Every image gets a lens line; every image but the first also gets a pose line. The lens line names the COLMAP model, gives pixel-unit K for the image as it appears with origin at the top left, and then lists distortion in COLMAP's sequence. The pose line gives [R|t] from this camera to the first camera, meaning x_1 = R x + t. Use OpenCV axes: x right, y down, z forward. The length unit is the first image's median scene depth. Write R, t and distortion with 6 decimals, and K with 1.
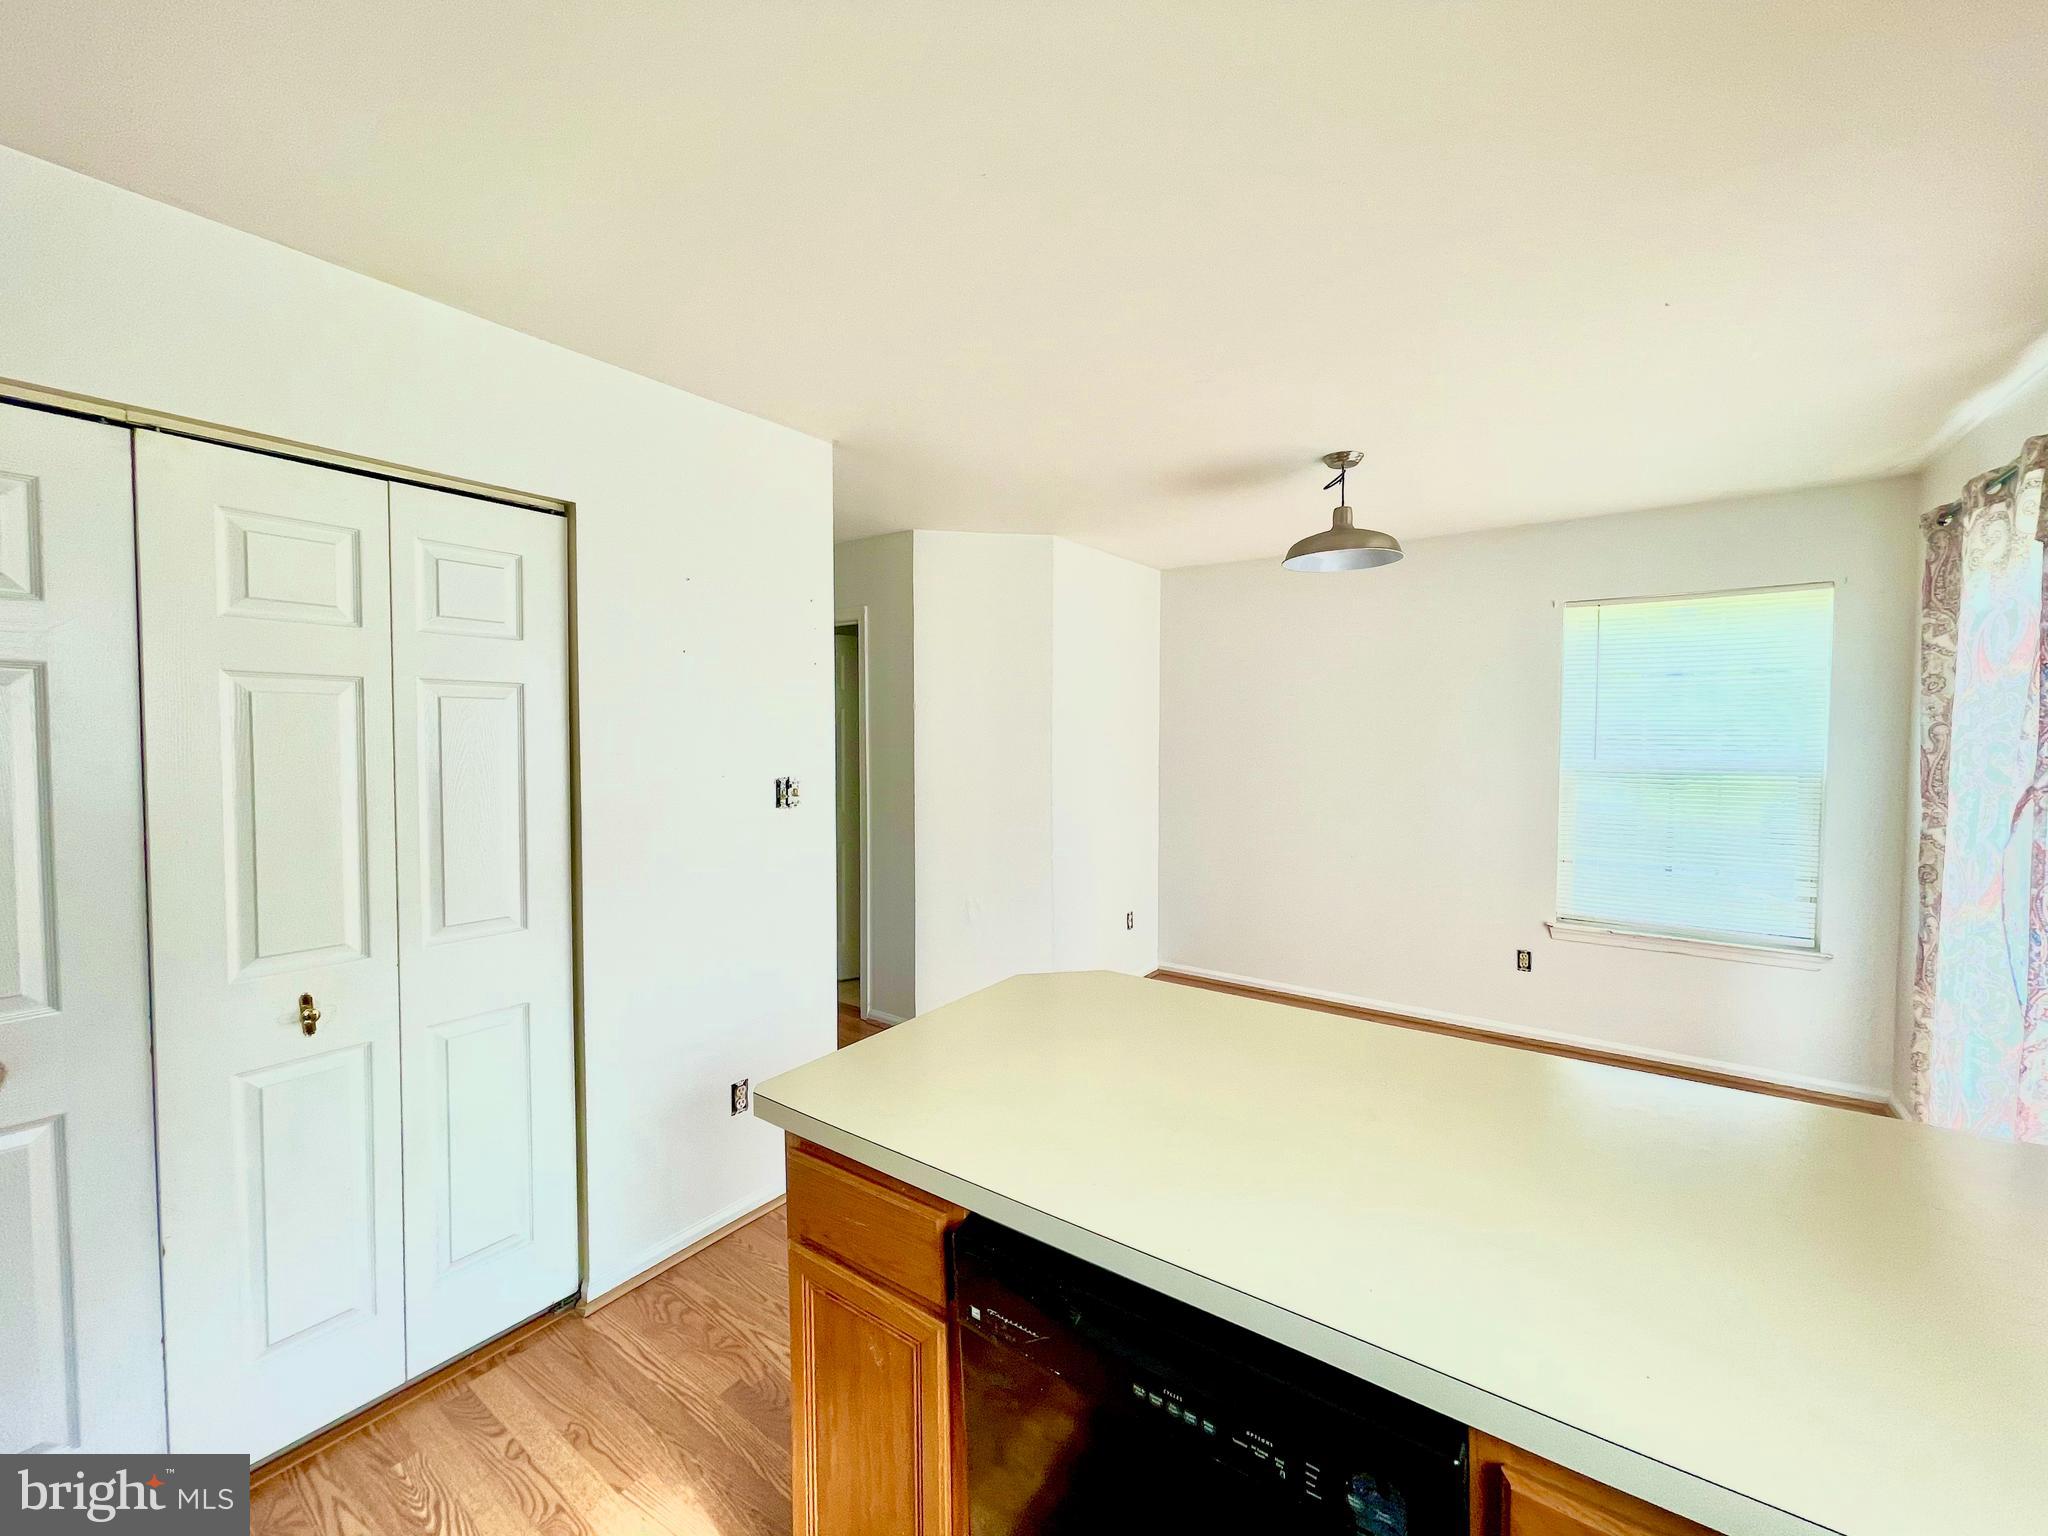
lens RADIAL K [[836.8, 0, 1024.0], [0, 836.8, 768.0], [0, 0, 1]] dist [-0.000577, 0.000325]
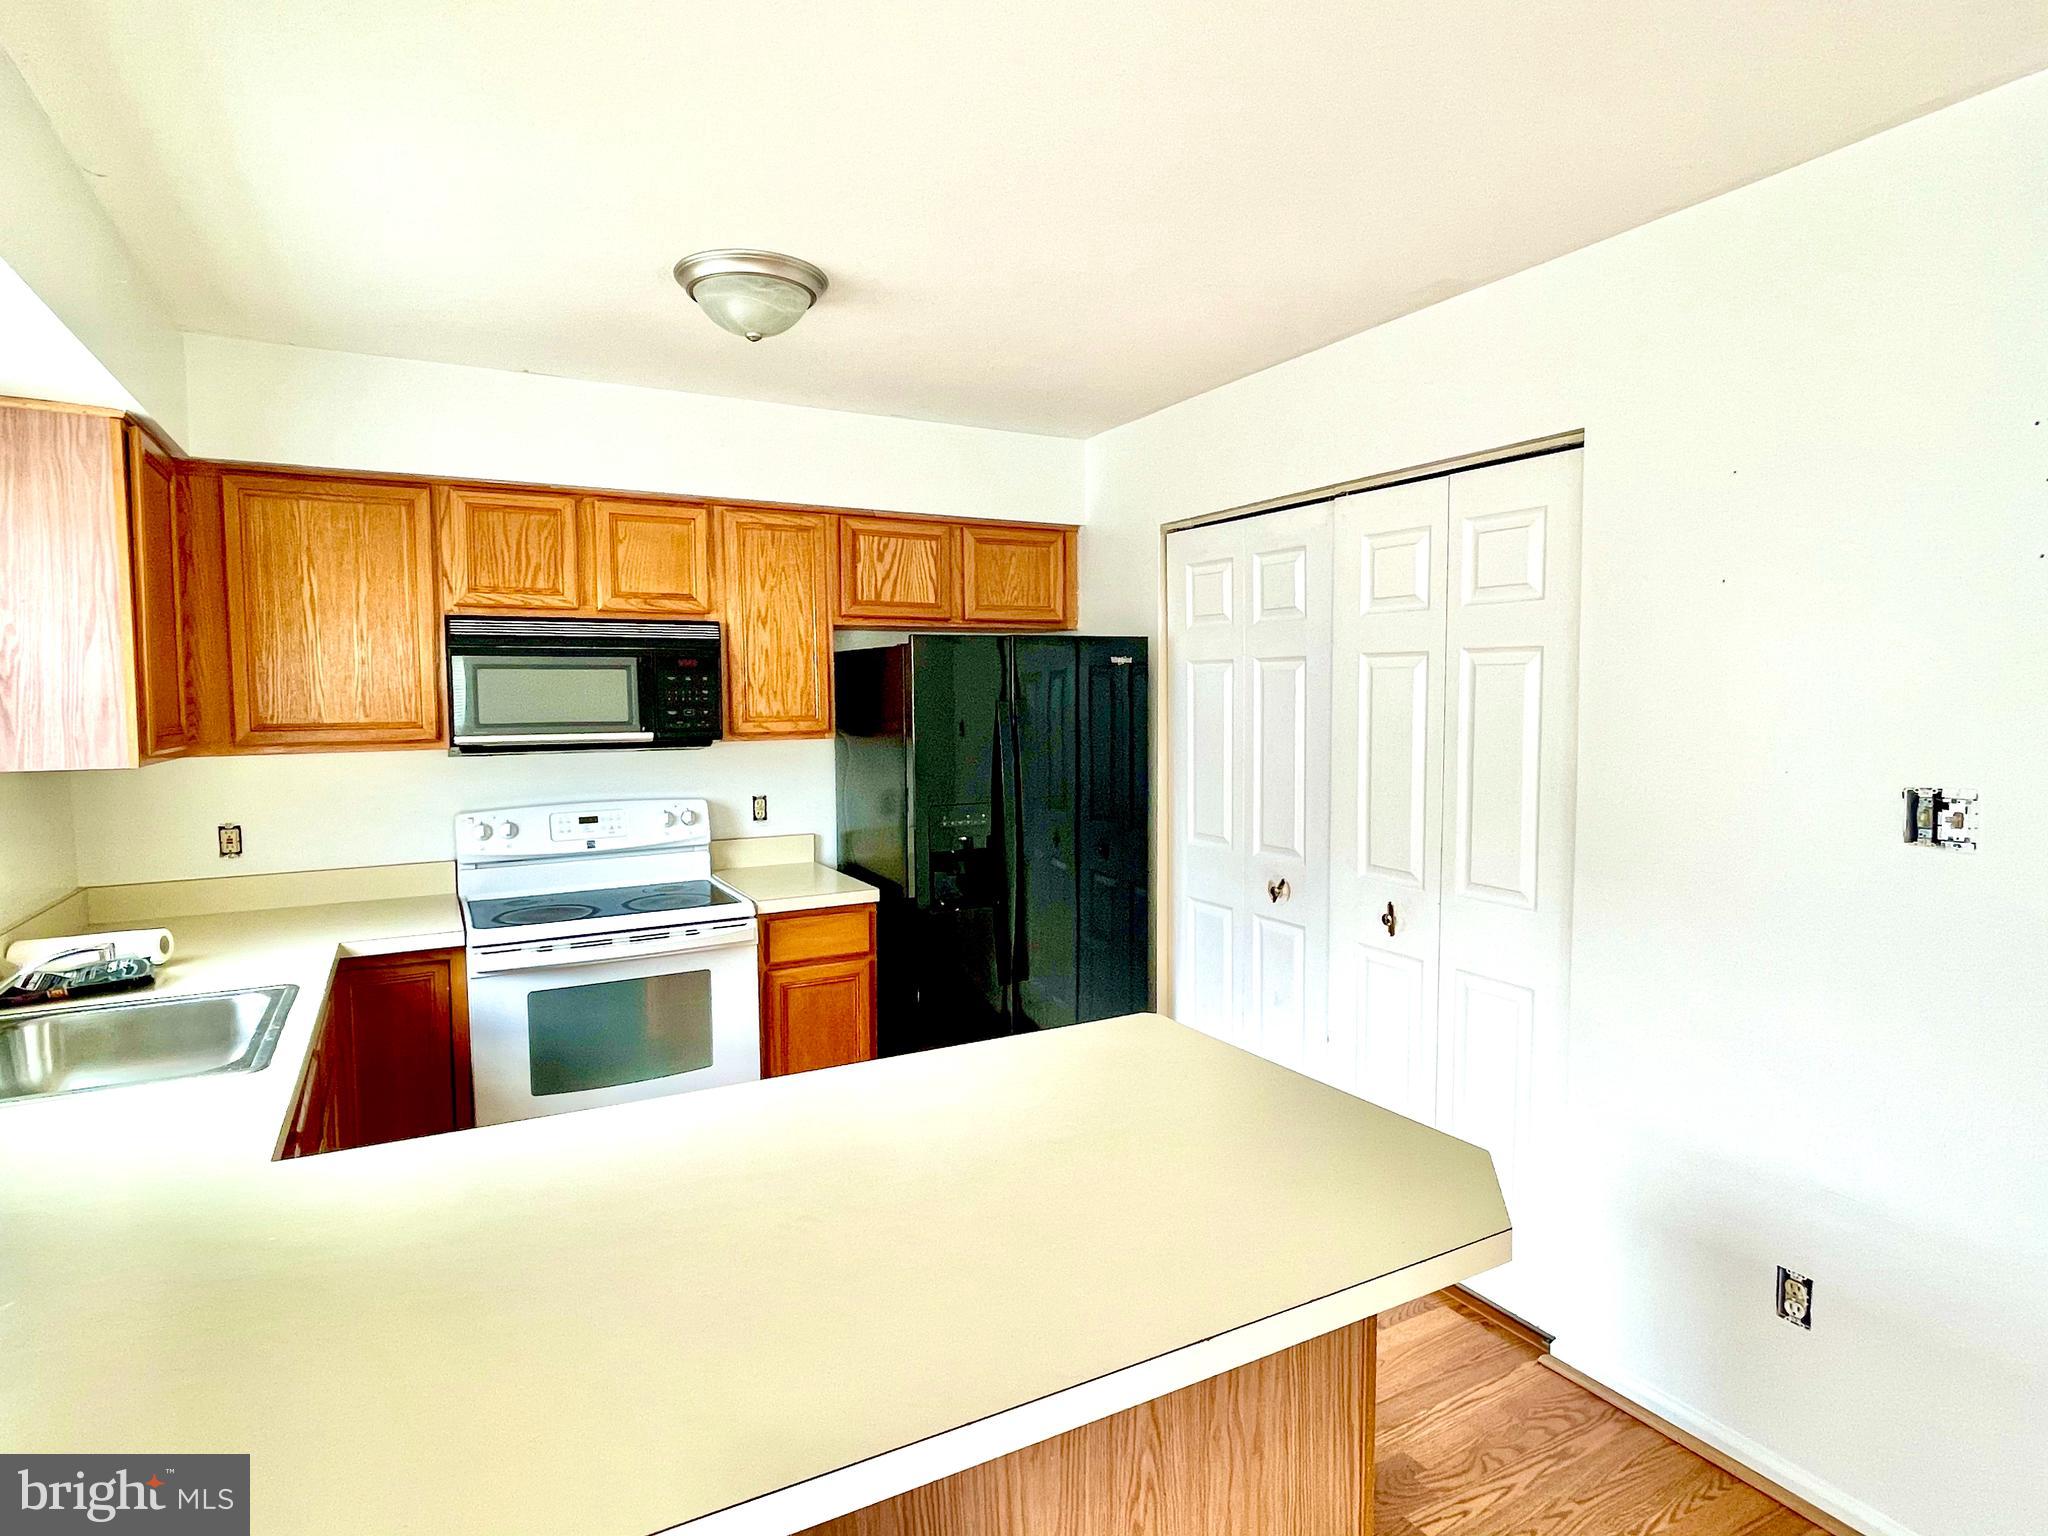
lens RADIAL K [[1080.3, 0, 1024.0], [0, 1080.3, 768.0], [0, 0, 1]] dist [-0.003696, -0.000519]
pose [[-0.400162, 0.064680, -0.914159, 0.682163], [-0.040384, 0.995293, 0.088098, -0.046309], [0.915554, 0.072171, -0.395666, 0.892693]]
